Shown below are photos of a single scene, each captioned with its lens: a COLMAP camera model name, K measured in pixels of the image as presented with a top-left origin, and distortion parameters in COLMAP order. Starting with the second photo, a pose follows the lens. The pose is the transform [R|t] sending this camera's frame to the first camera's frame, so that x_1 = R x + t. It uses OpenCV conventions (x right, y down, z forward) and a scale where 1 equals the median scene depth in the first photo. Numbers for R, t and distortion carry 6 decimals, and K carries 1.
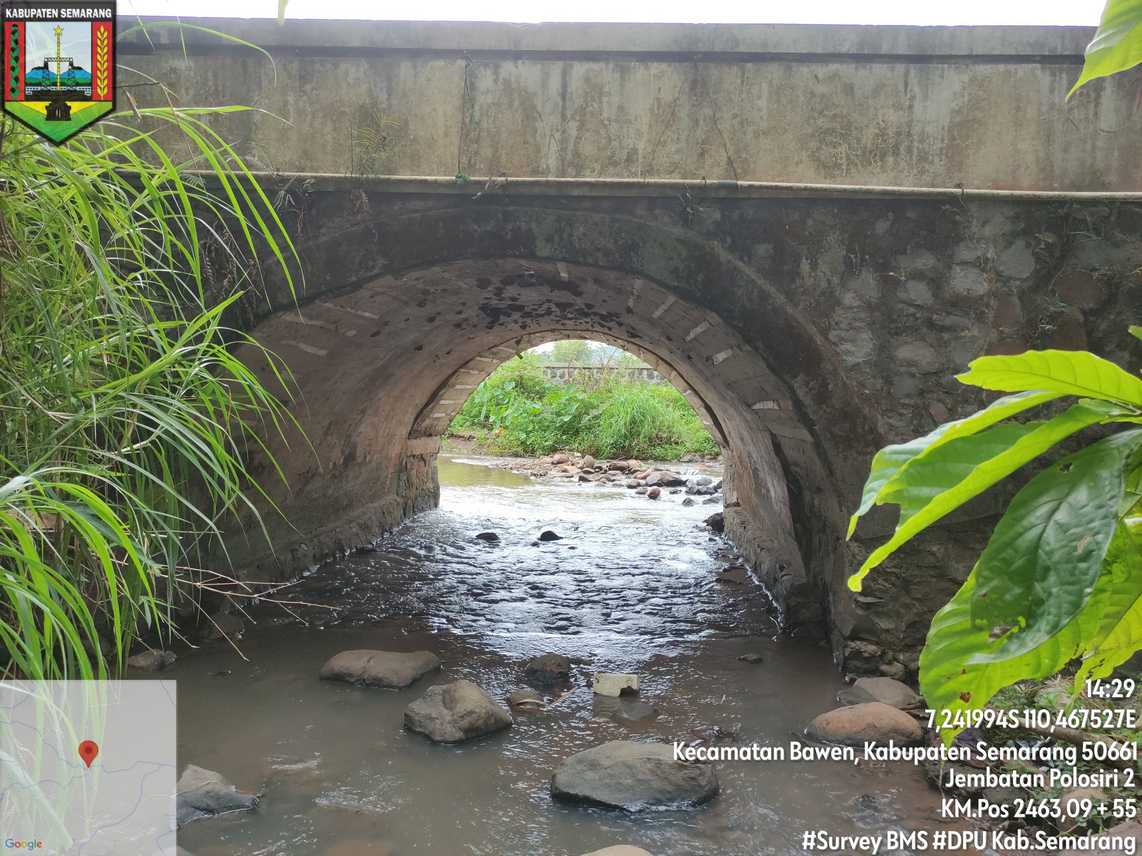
lens RADIAL K [[841.1, 0, 570.4], [0, 841.1, 431.3], [0, 0, 1]] dist [0.056397, -0.046872]
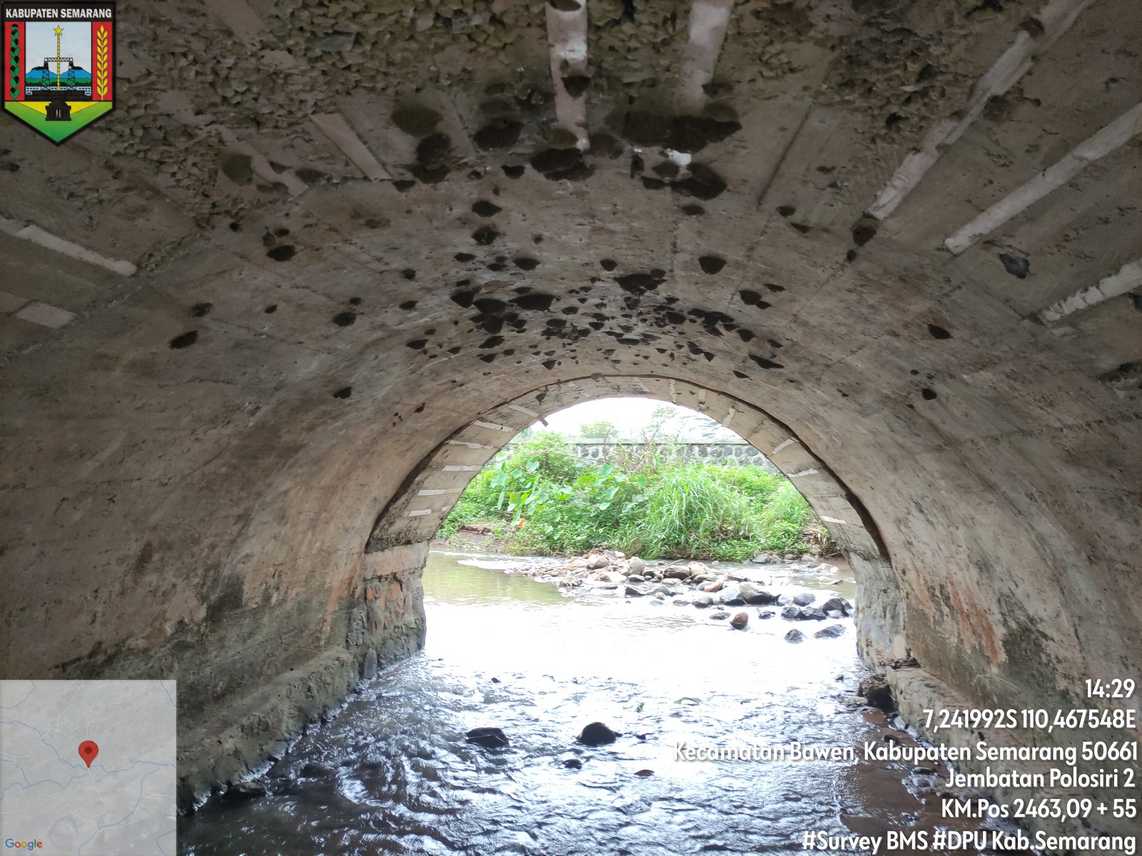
lens RADIAL K [[841.1, 0, 570.0], [0, 841.1, 425.9], [0, 0, 1]] dist [0.056397, -0.046872]
pose [[0.999454, -0.014004, -0.029911, -0.048438], [0.010873, 0.994684, -0.102394, -0.043204], [0.031186, 0.102013, 0.994294, 0.851309]]
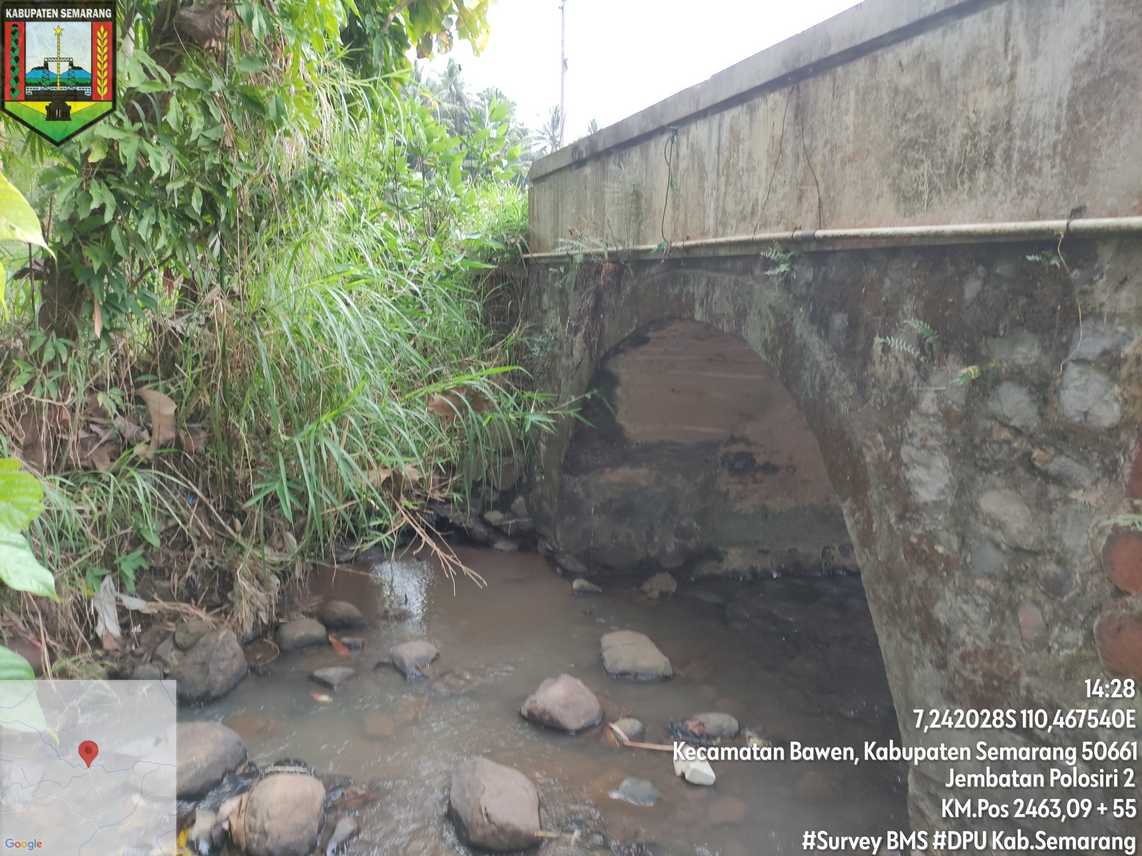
lens RADIAL K [[841.1, 0, 574.1], [0, 841.1, 432.2], [0, 0, 1]] dist [0.056397, -0.046872]
pose [[0.318017, 0.157396, -0.934929, 0.846585], [-0.074764, 0.987216, 0.140767, -0.203015], [0.945133, 0.025133, 0.325718, 0.538151]]
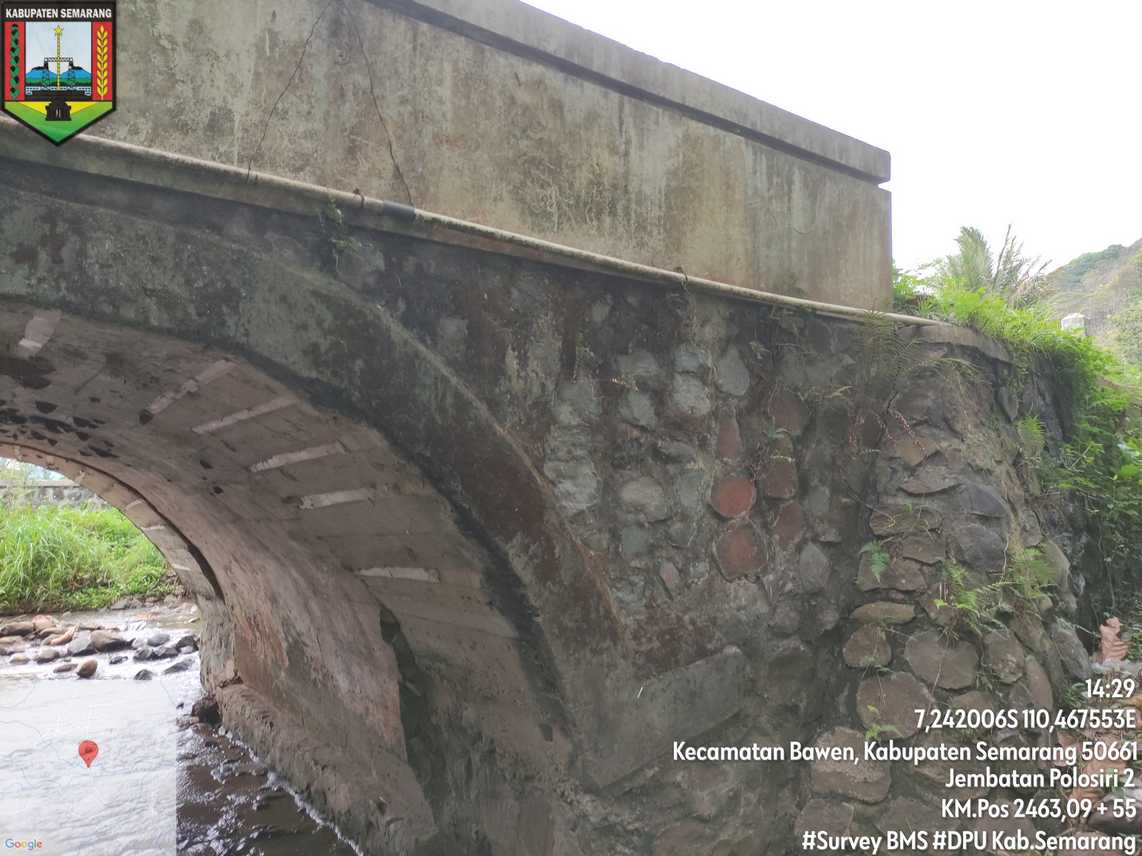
lens RADIAL K [[841.1, 0, 568.6], [0, 841.1, 428.5], [0, 0, 1]] dist [0.056397, -0.046872]
pose [[0.790754, 0.020282, 0.611798, -0.069570], [0.058393, 0.992394, -0.108372, -0.073917], [-0.609343, 0.121421, 0.783555, 0.485719]]
